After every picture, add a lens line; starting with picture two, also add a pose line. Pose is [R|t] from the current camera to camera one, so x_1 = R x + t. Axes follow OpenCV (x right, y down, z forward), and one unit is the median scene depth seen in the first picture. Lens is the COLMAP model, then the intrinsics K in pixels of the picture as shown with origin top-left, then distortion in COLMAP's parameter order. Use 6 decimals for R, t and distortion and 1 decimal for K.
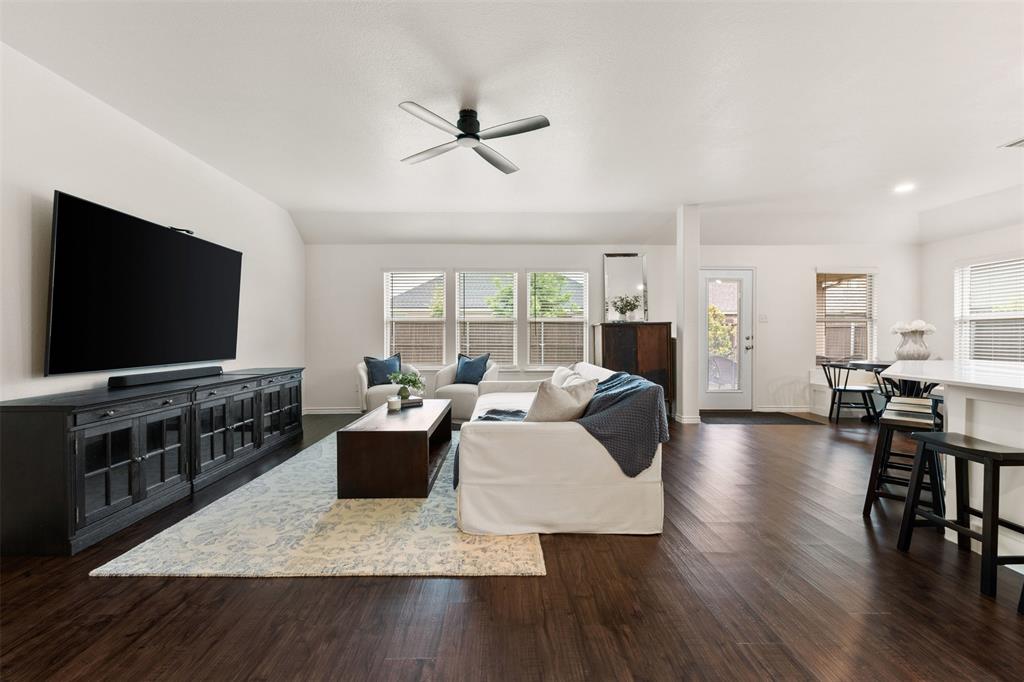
lens RADIAL K [[439.7, 0, 506.1], [0, 439.7, 339.1], [0, 0, 1]] dist [0.003531, -0.000307]
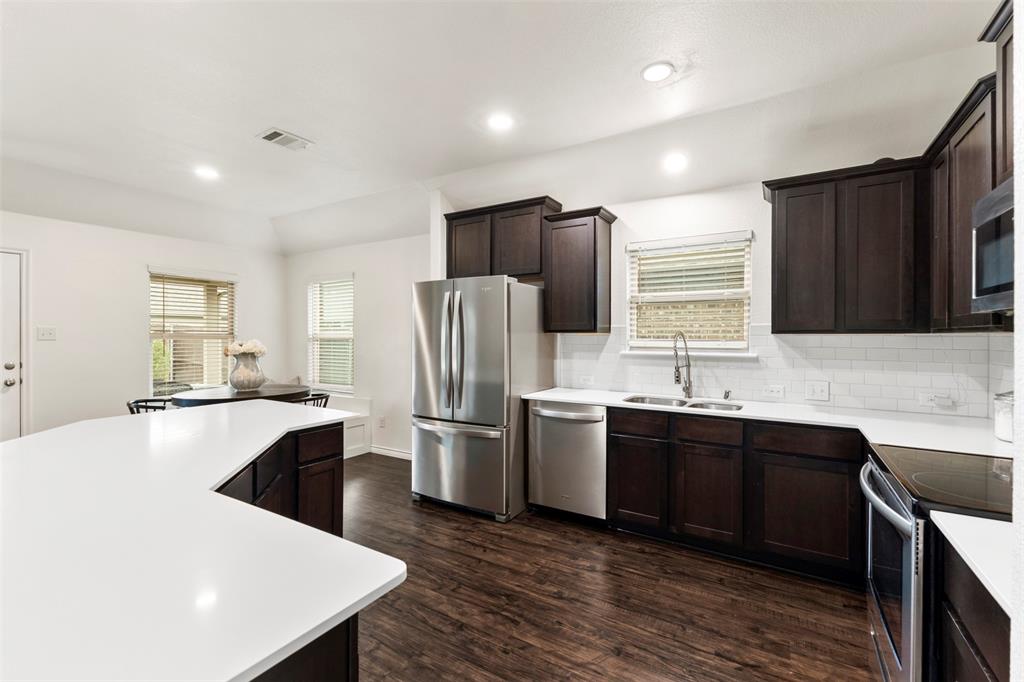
lens RADIAL K [[439.7, 0, 506.9], [0, 439.7, 339.7], [0, 0, 1]] dist [0.003531, -0.000307]
pose [[0.545246, -0.008412, 0.838234, 0.468541], [0.008817, 0.999952, 0.004300, -0.040603], [-0.838230, 0.005046, 0.545294, 0.117046]]
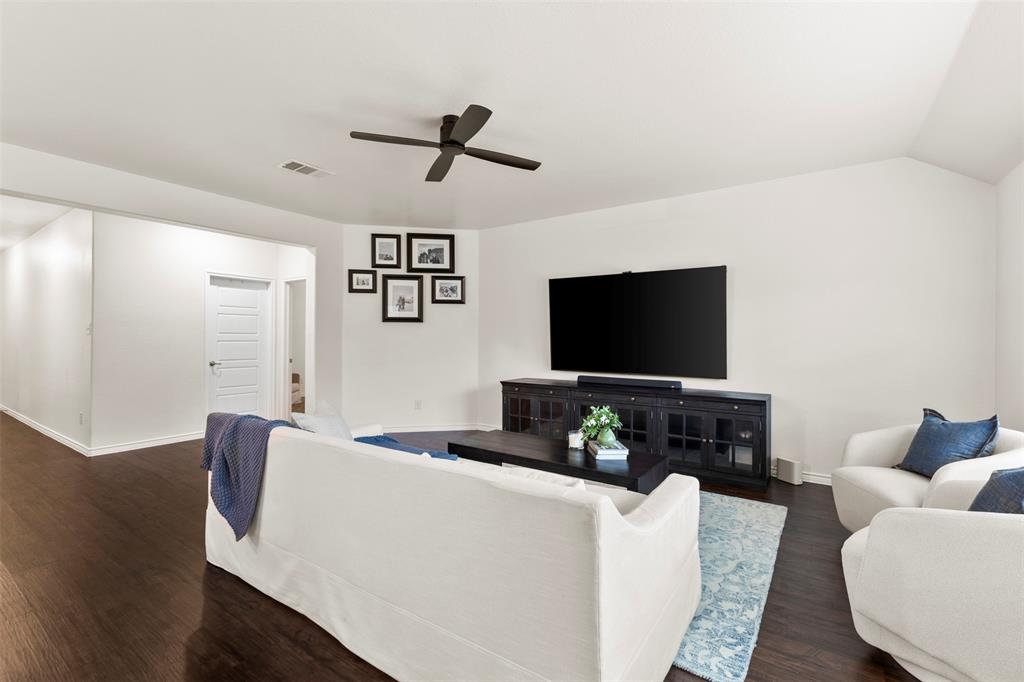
lens RADIAL K [[439.7, 0, 516.7], [0, 439.7, 335.6], [0, 0, 1]] dist [0.003531, -0.000307]
pose [[-0.577996, -0.003848, -0.816031, 0.328007], [-0.011970, 0.999921, 0.003763, -0.037354], [0.815952, 0.011943, -0.577996, 0.933245]]
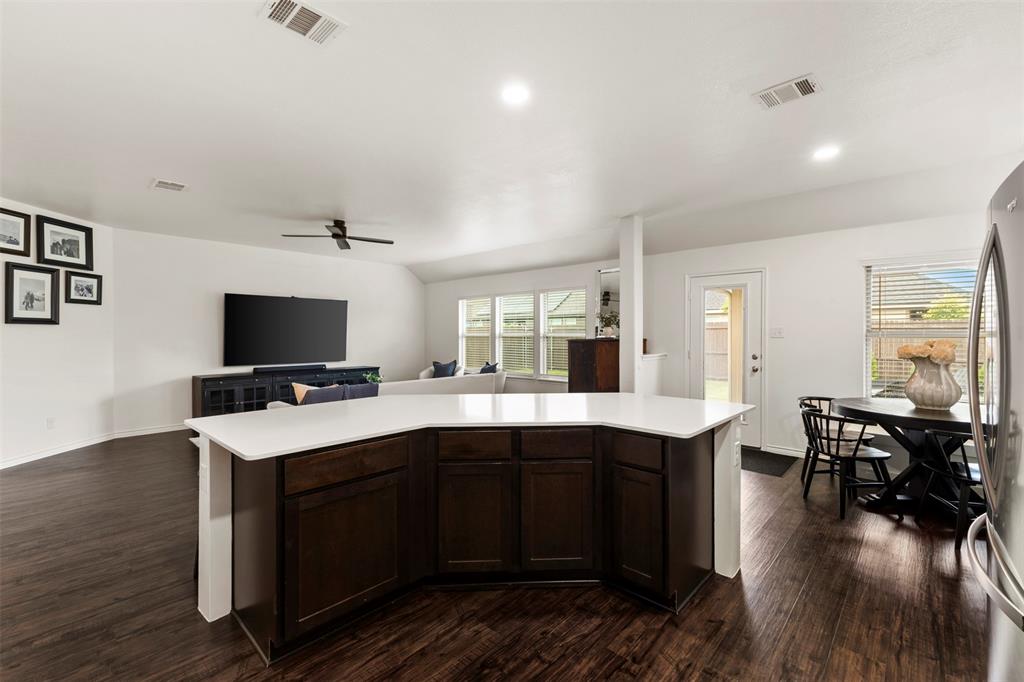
lens RADIAL K [[439.7, 0, 516.7], [0, 439.7, 336.4], [0, 0, 1]] dist [0.003531, -0.000307]
pose [[0.730228, 0.000595, -0.683203, 0.880129], [-0.005106, 0.999976, -0.004586, -0.039145], [0.683184, 0.006837, 0.730214, 0.134451]]
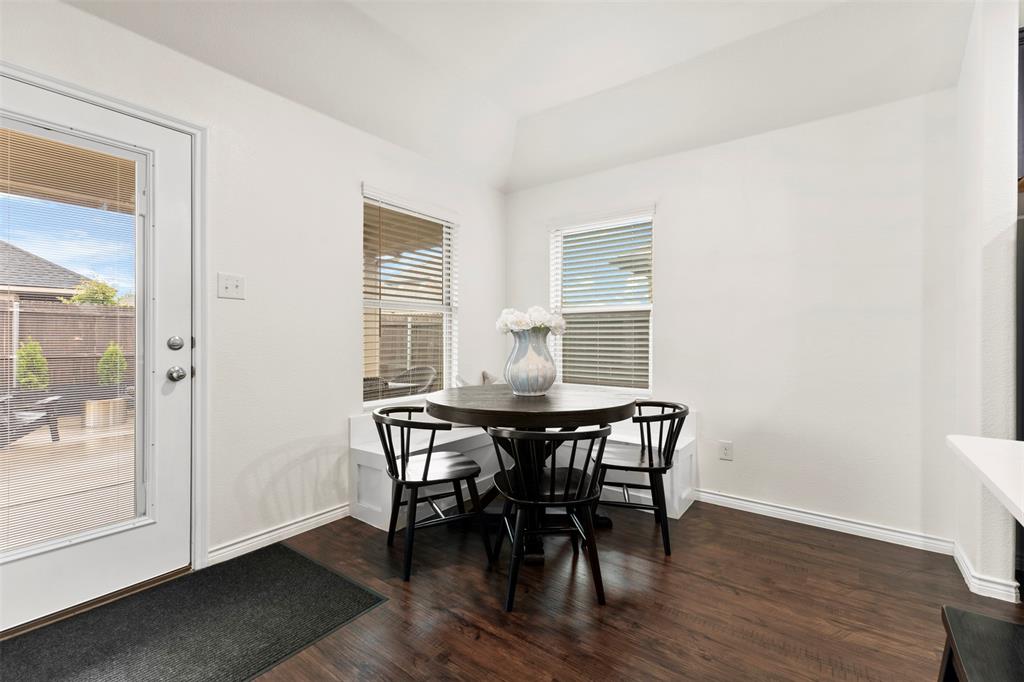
lens RADIAL K [[439.7, 0, 502.8], [0, 439.7, 339.5], [0, 0, 1]] dist [0.003531, -0.000307]
pose [[0.620939, -0.005296, 0.783841, 0.504592], [0.004093, 0.999985, 0.003514, -0.007122], [-0.783848, 0.001026, 0.620952, 0.697324]]
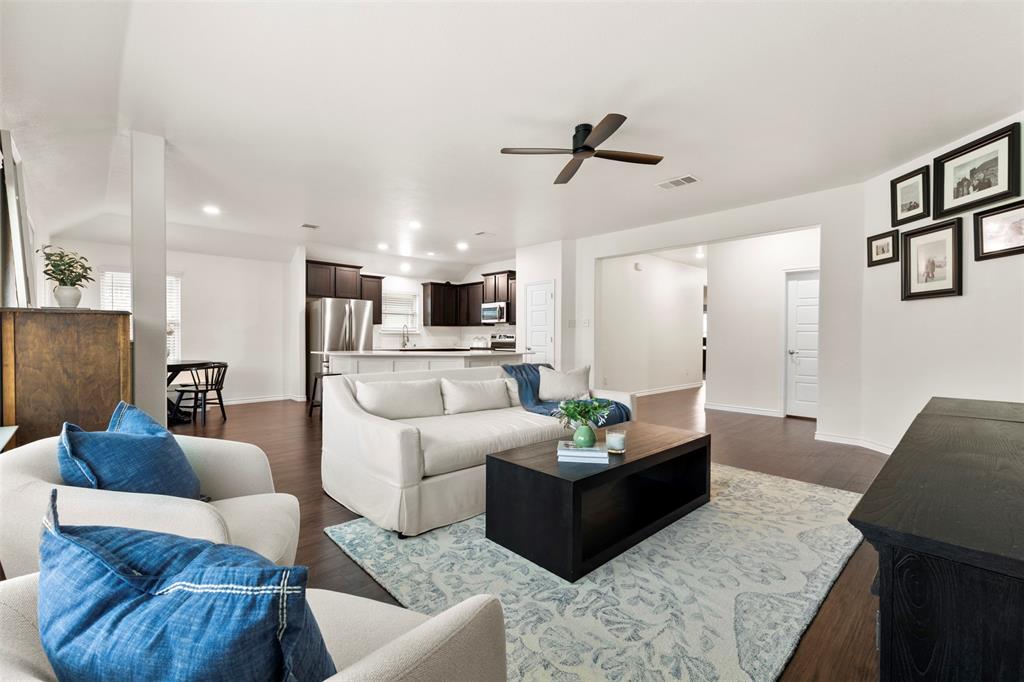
lens RADIAL K [[439.7, 0, 510.7], [0, 439.7, 340.9], [0, 0, 1]] dist [0.003531, -0.000307]
pose [[-0.676850, -0.008529, 0.736071, -0.422650], [0.004842, 0.999860, 0.016038, -0.010471], [-0.736105, 0.014419, -0.676714, 1.047549]]
